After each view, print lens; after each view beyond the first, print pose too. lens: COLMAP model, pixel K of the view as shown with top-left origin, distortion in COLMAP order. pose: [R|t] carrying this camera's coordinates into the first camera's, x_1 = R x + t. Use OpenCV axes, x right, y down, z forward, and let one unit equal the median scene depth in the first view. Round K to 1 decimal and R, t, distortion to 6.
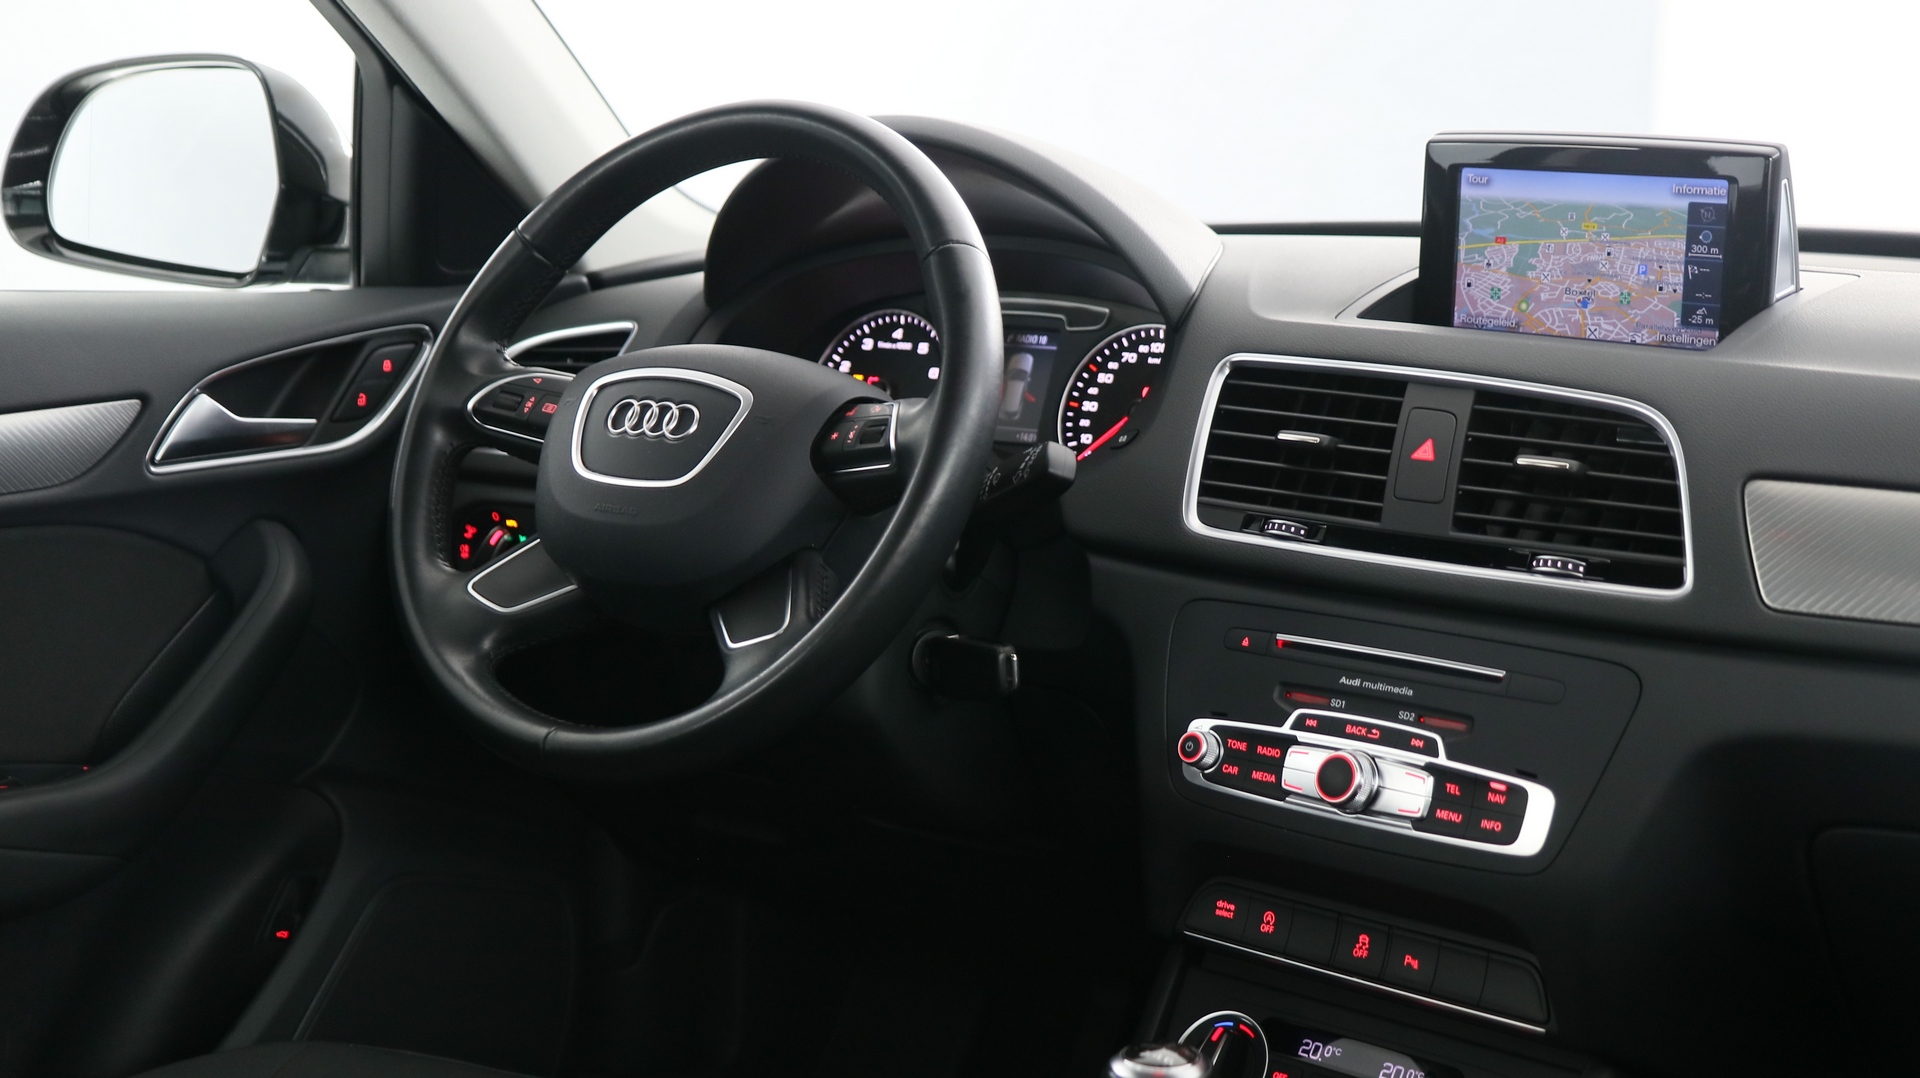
lens RADIAL K [[2687.0, 0, 960.0], [0, 2687.0, 539.0], [0, 0, 1]] dist [0.028967, 0.013413]
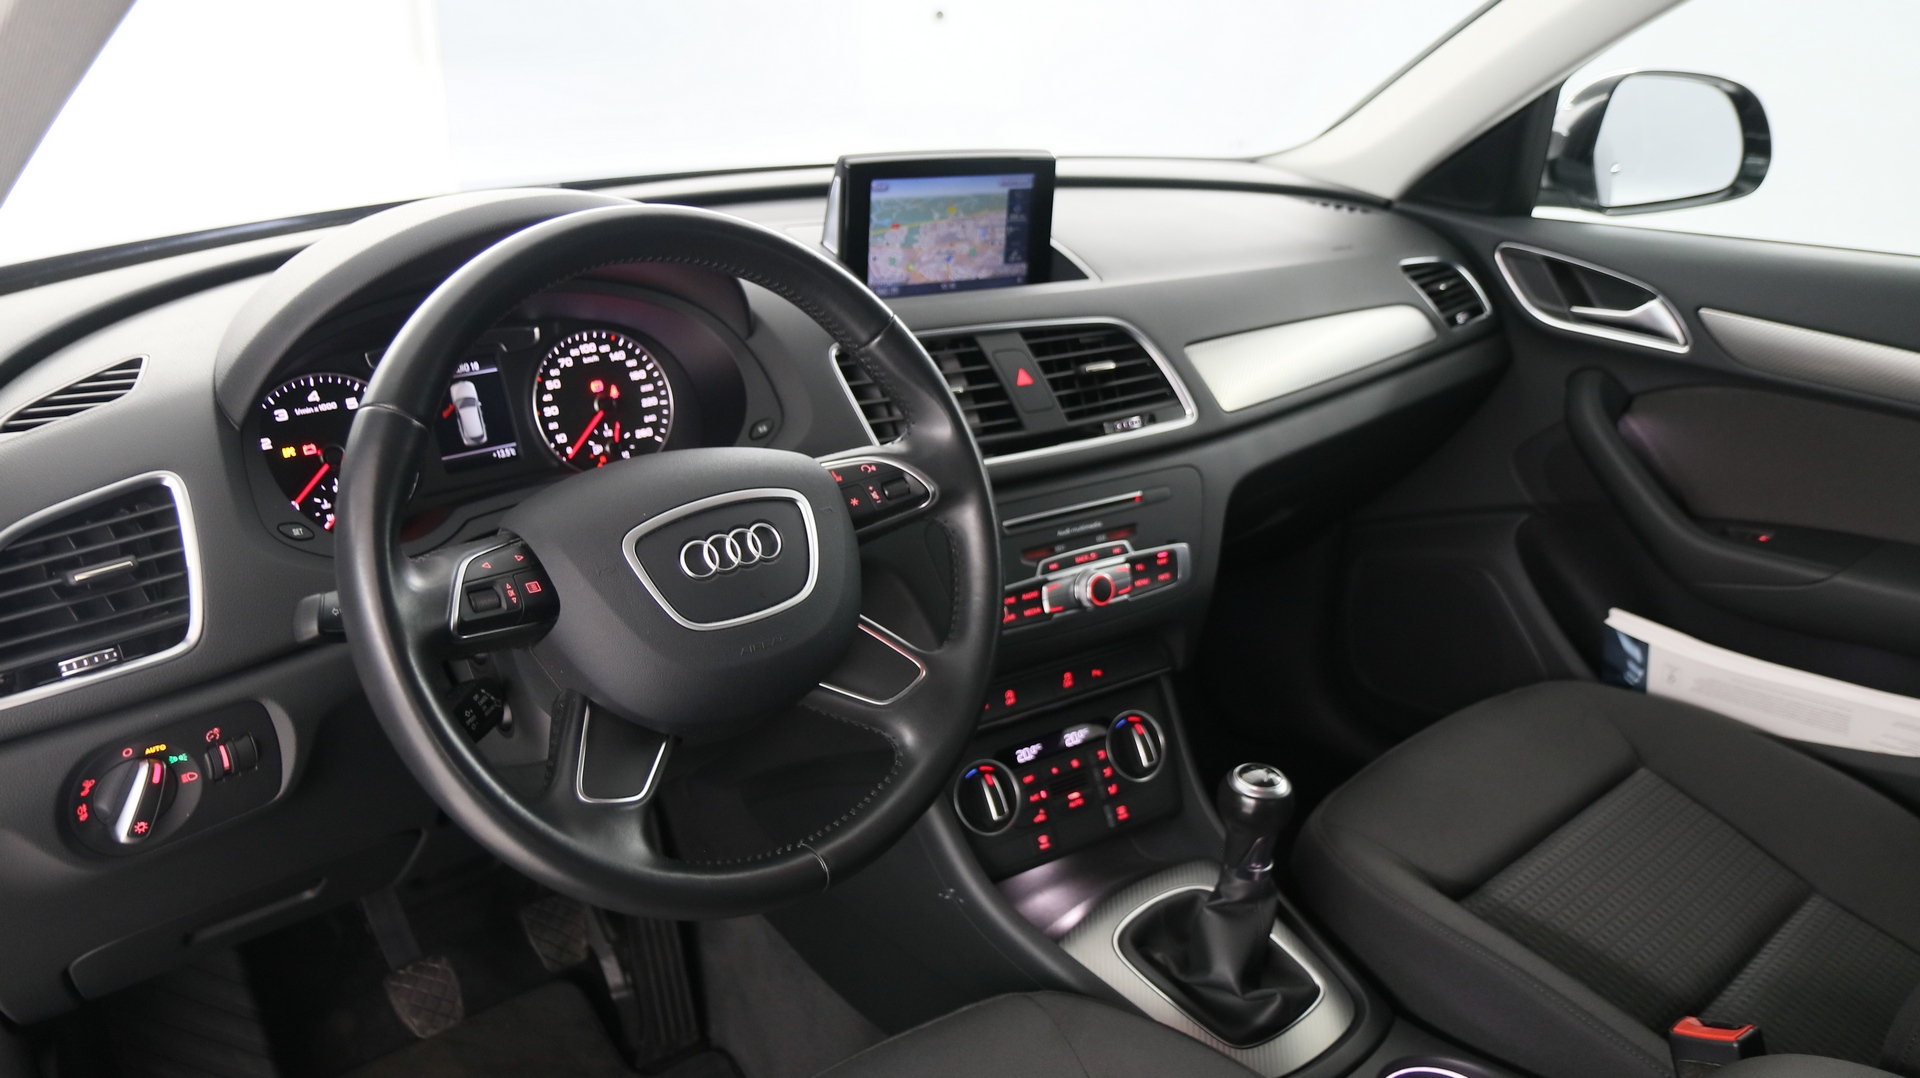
lens RADIAL K [[1443.1, 0, 960.0], [0, 1443.1, 539.0], [0, 0, 1]] dist [-0.023580, 0.000480]
pose [[0.220145, -0.369531, 0.902764, -0.601539], [0.123788, 0.928569, 0.349908, -0.234411], [-0.967581, 0.034720, 0.250163, 0.801585]]
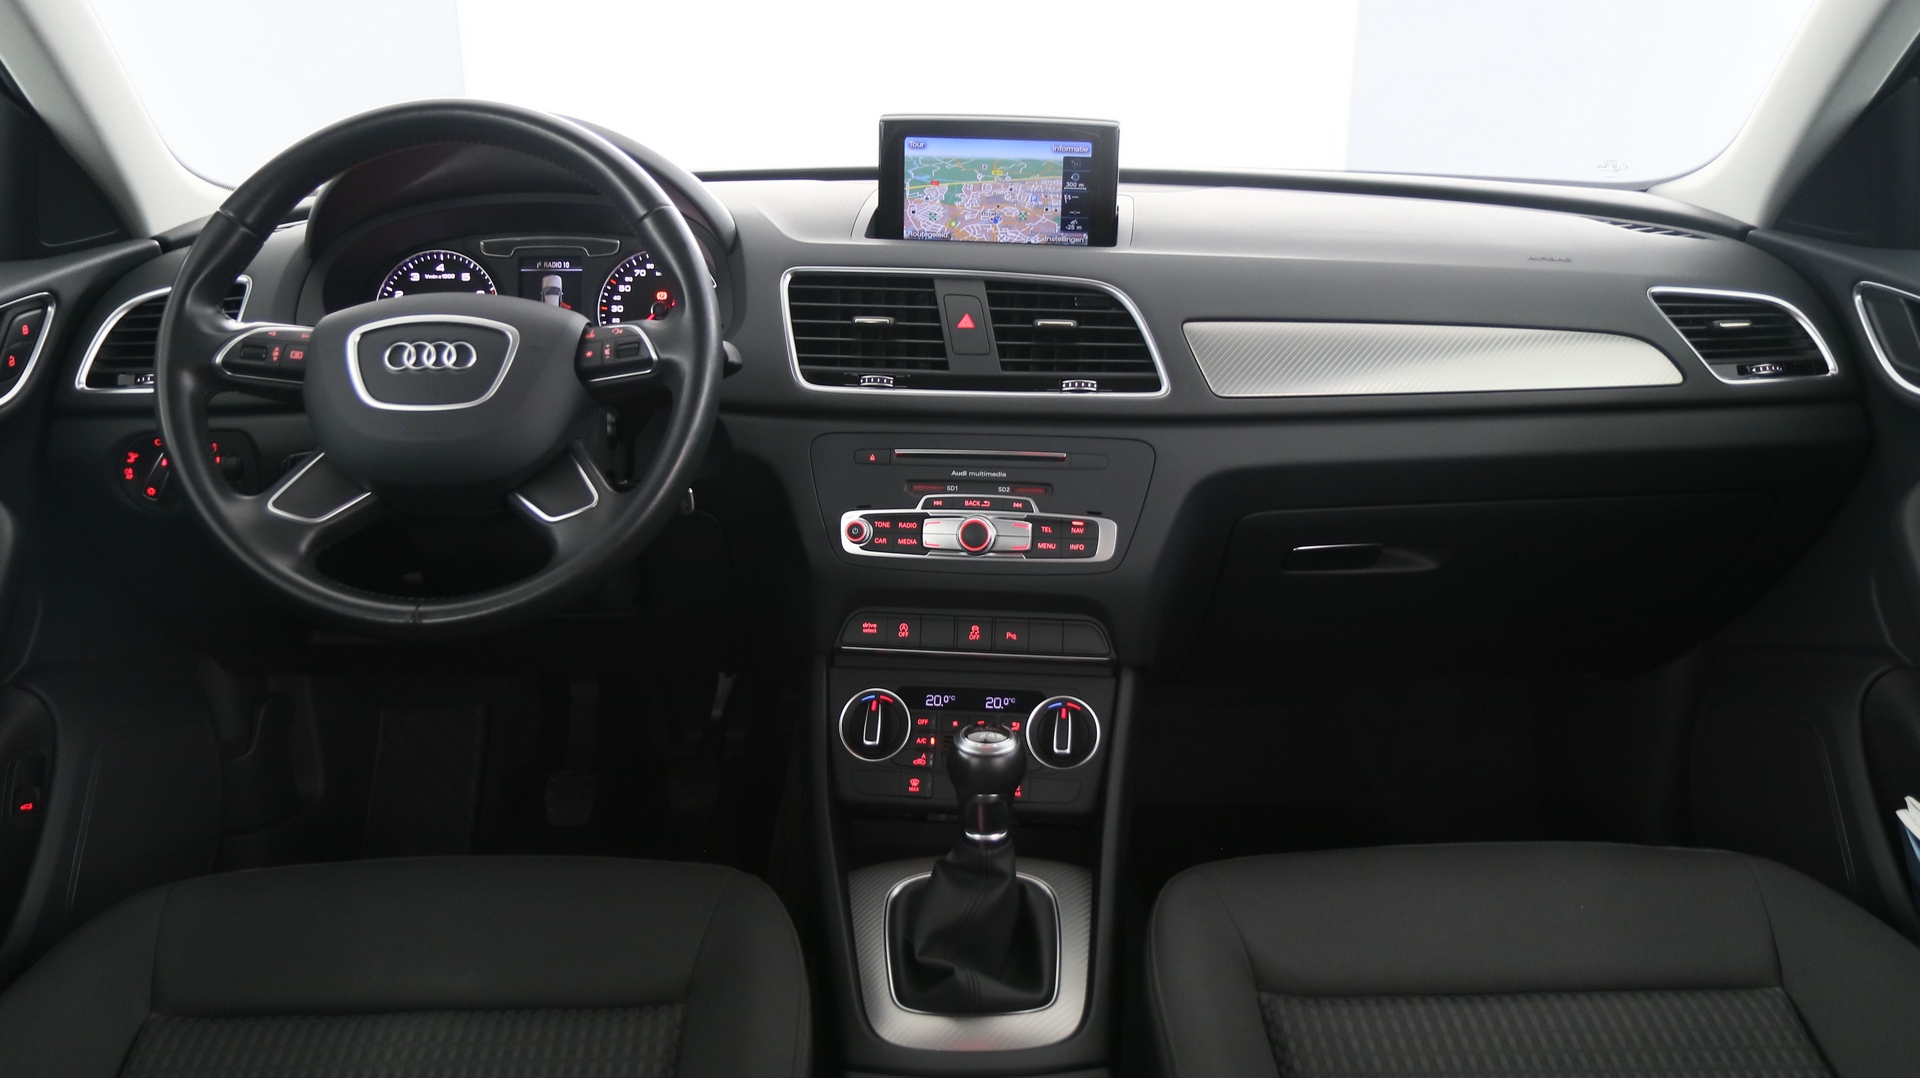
lens RADIAL K [[1477.8, 0, 960.0], [0, 1477.8, 539.0], [0, 0, 1]] dist [-0.019536, 0.009131]
pose [[0.797339, -0.185223, 0.574407, -0.343346], [0.099407, 0.979048, 0.177716, -0.060636], [-0.595289, -0.084600, 0.799046, 0.283227]]
